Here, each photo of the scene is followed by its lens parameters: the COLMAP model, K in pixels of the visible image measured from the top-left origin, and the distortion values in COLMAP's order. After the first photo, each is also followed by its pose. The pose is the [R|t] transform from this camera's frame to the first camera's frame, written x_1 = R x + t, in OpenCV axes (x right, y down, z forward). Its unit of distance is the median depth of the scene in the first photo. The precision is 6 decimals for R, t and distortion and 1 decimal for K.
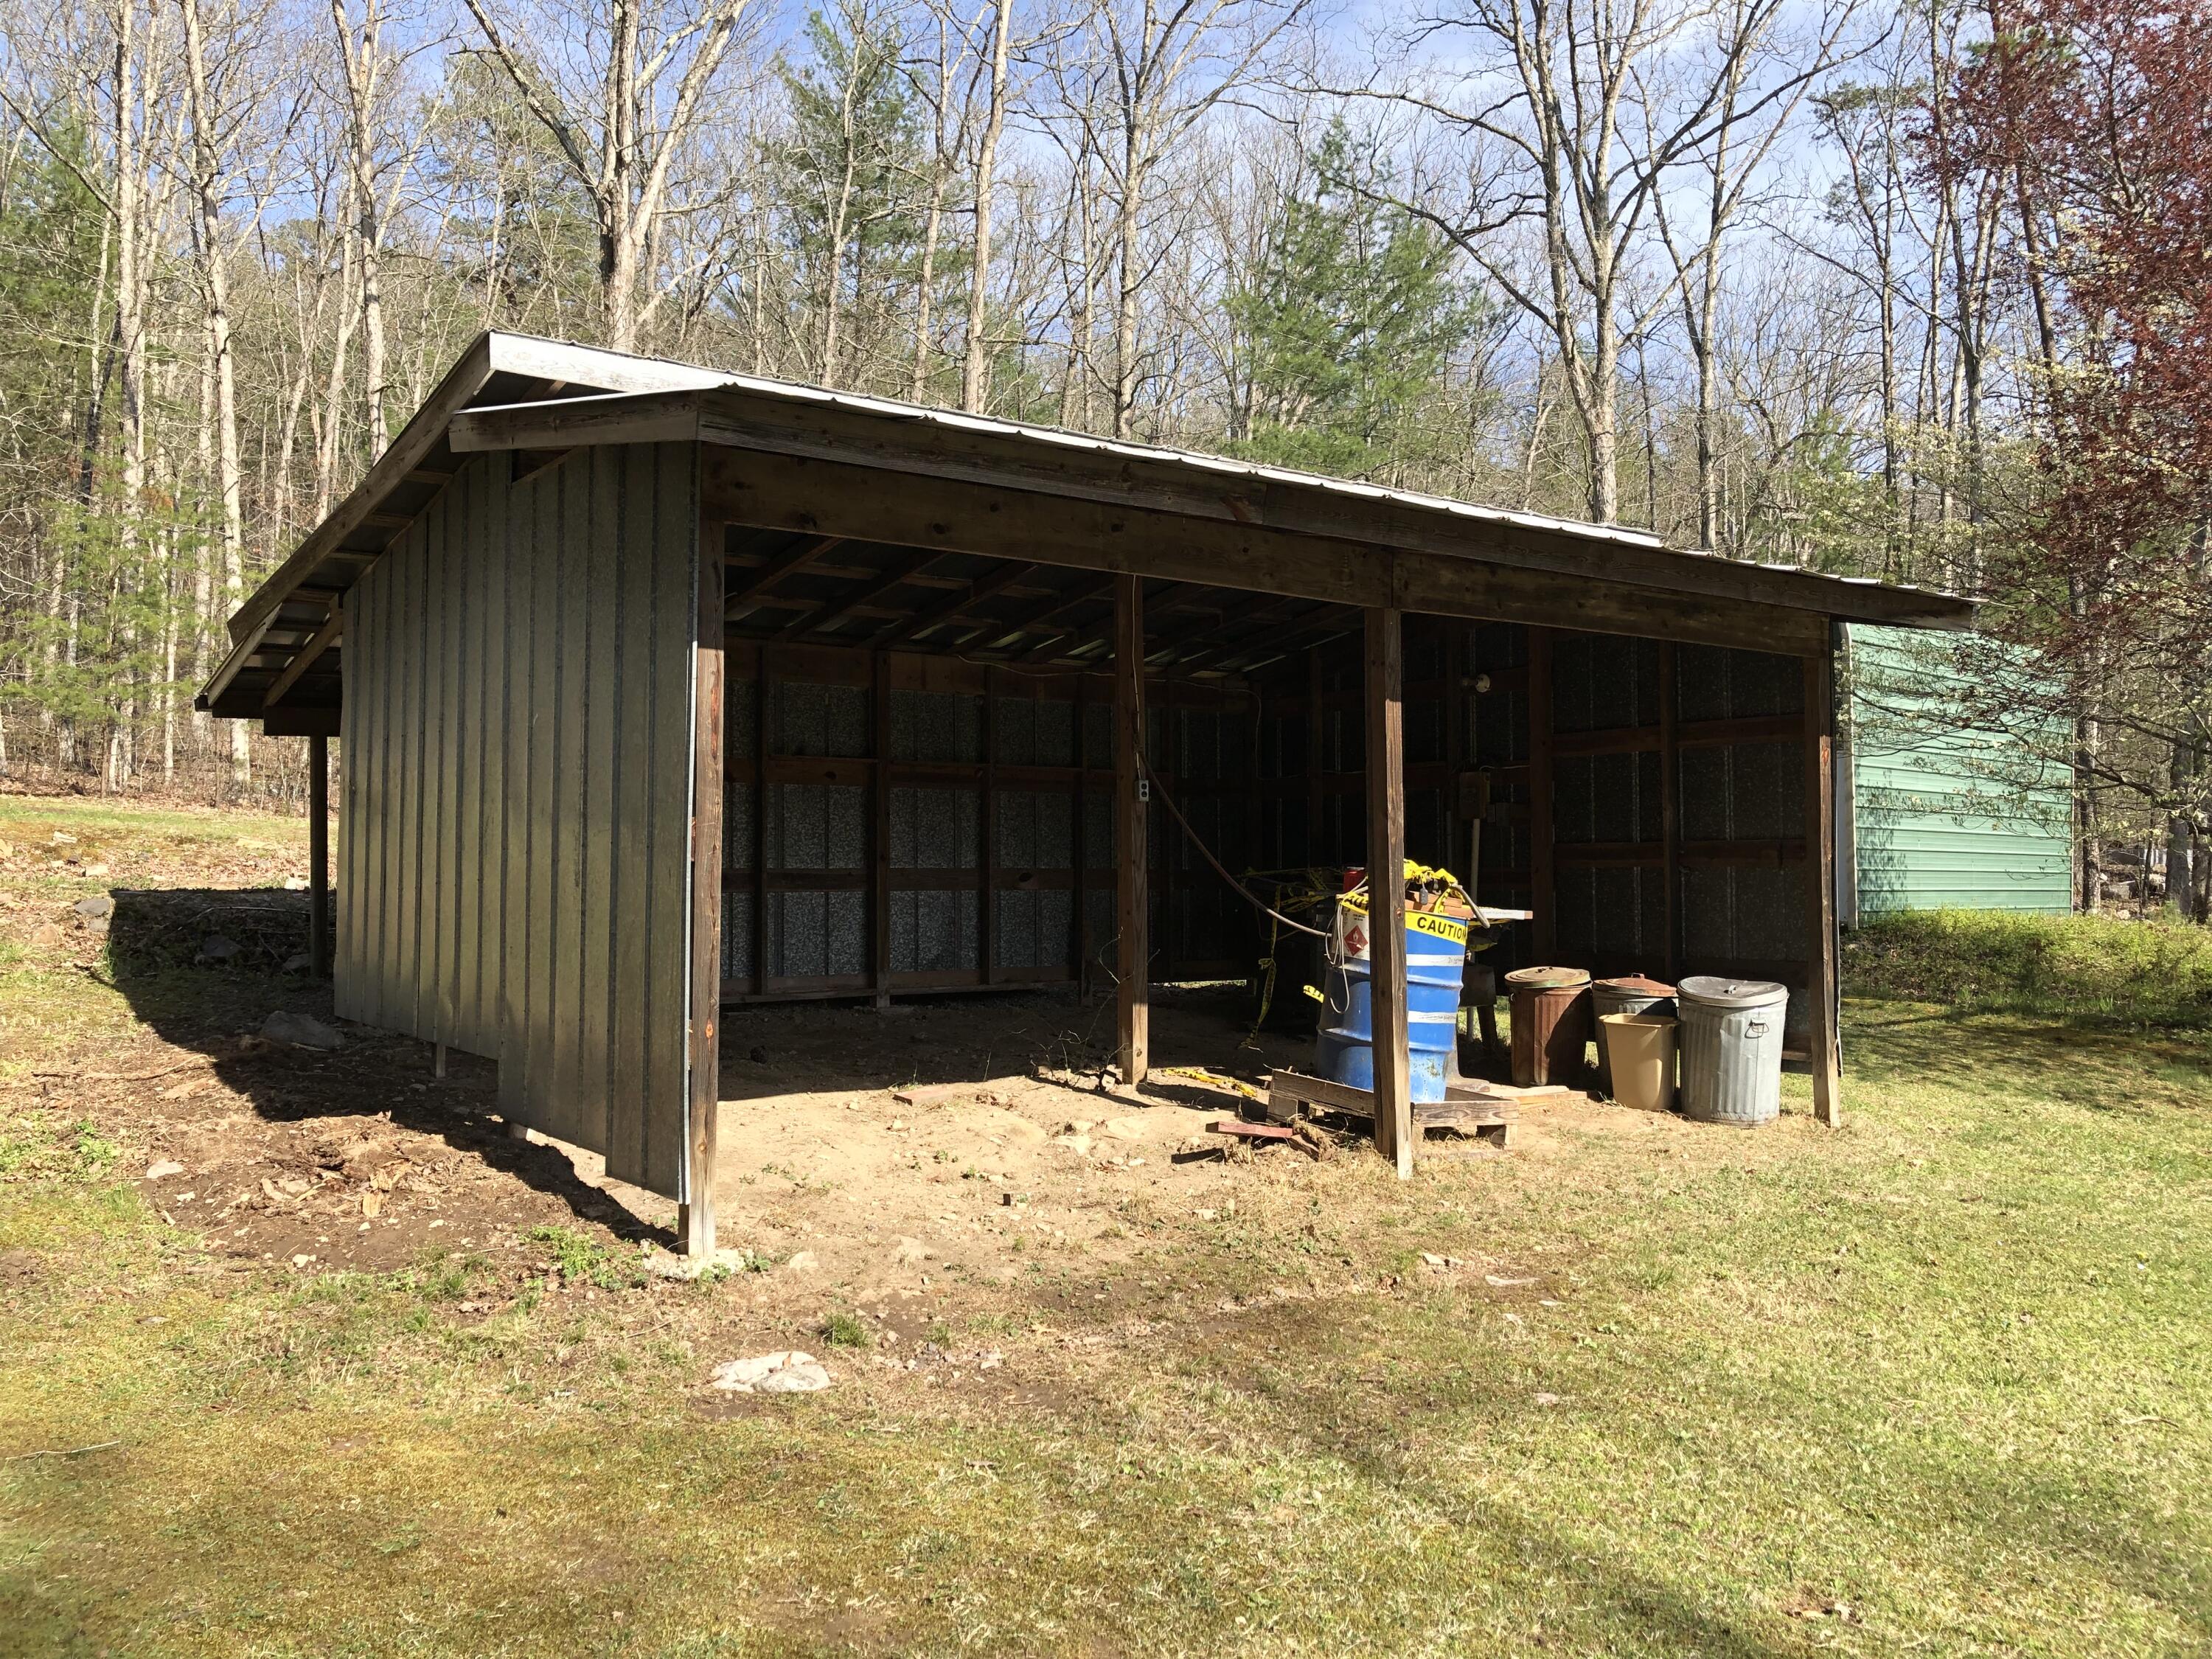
lens RADIAL K [[1796.3, 0, 1106.0], [0, 1796.3, 829.5], [0, 0, 1]] dist [0.050382, -0.000691]
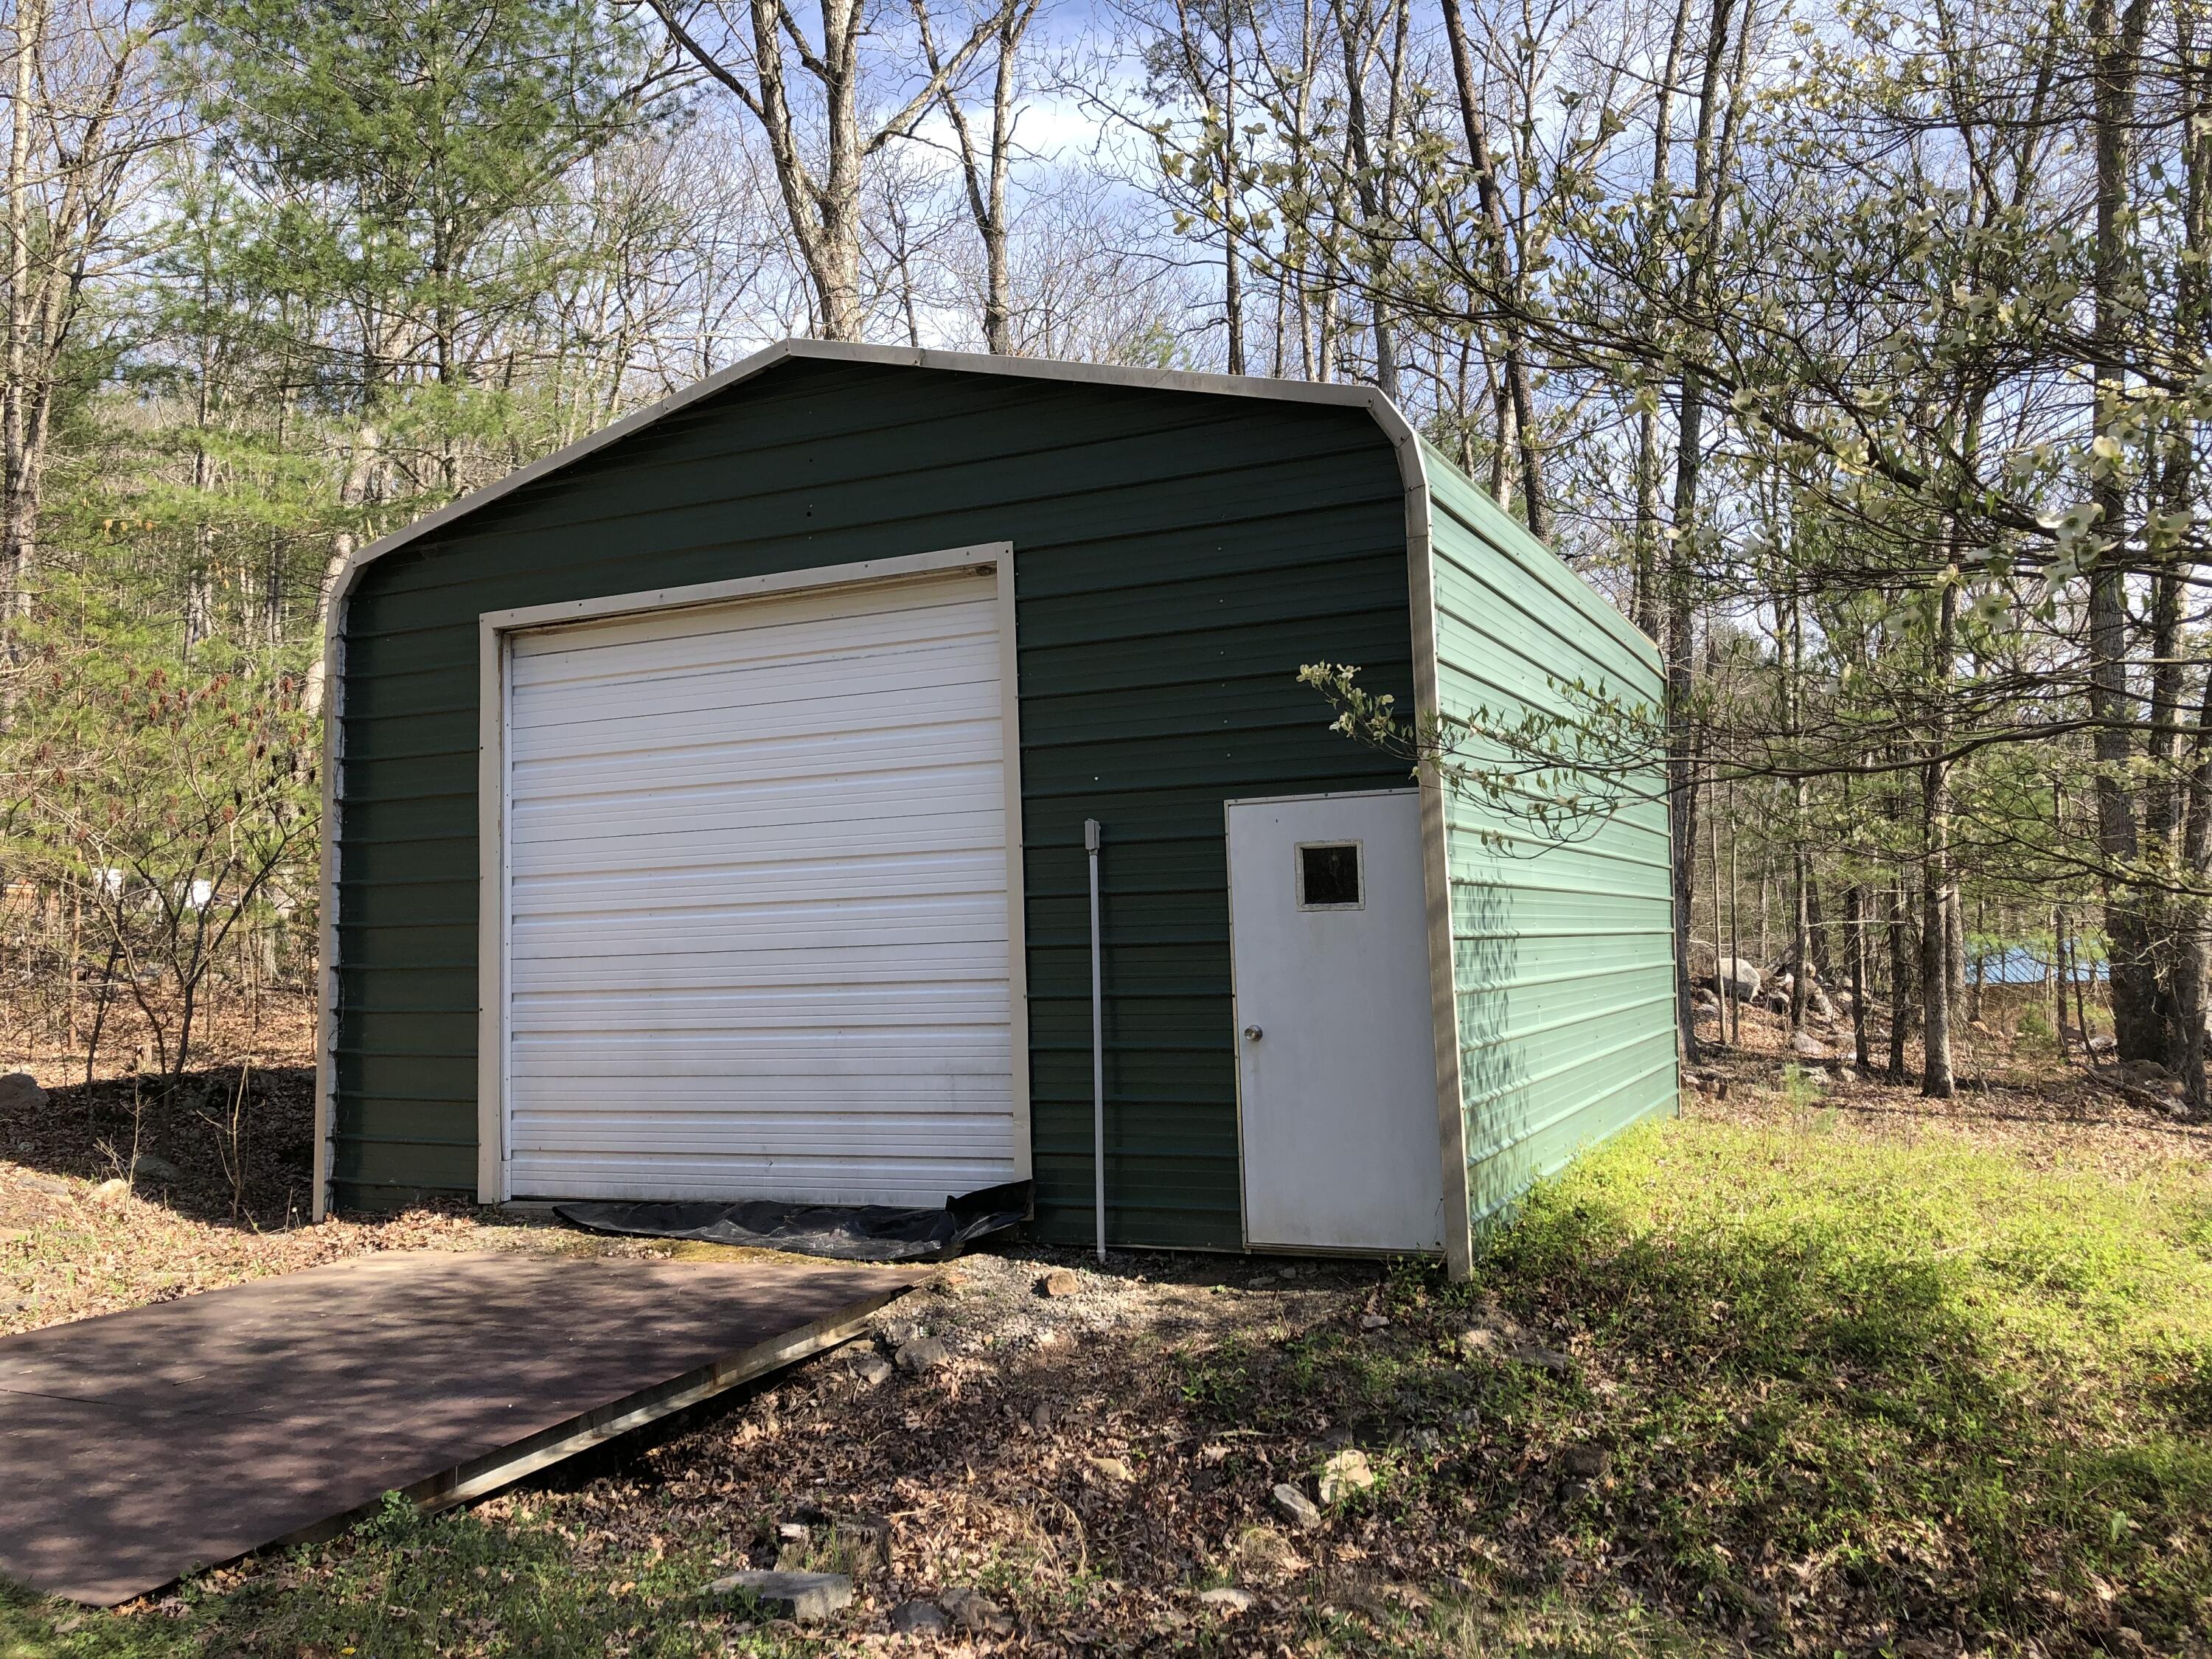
lens RADIAL K [[1796.3, 0, 1106.0], [0, 1796.3, 829.5], [0, 0, 1]] dist [0.050382, -0.000691]
pose [[0.923059, 0.008112, 0.384573, 0.127603], [0.014890, 0.998275, -0.056796, -0.009204], [-0.384370, 0.058153, 0.921346, 0.428863]]
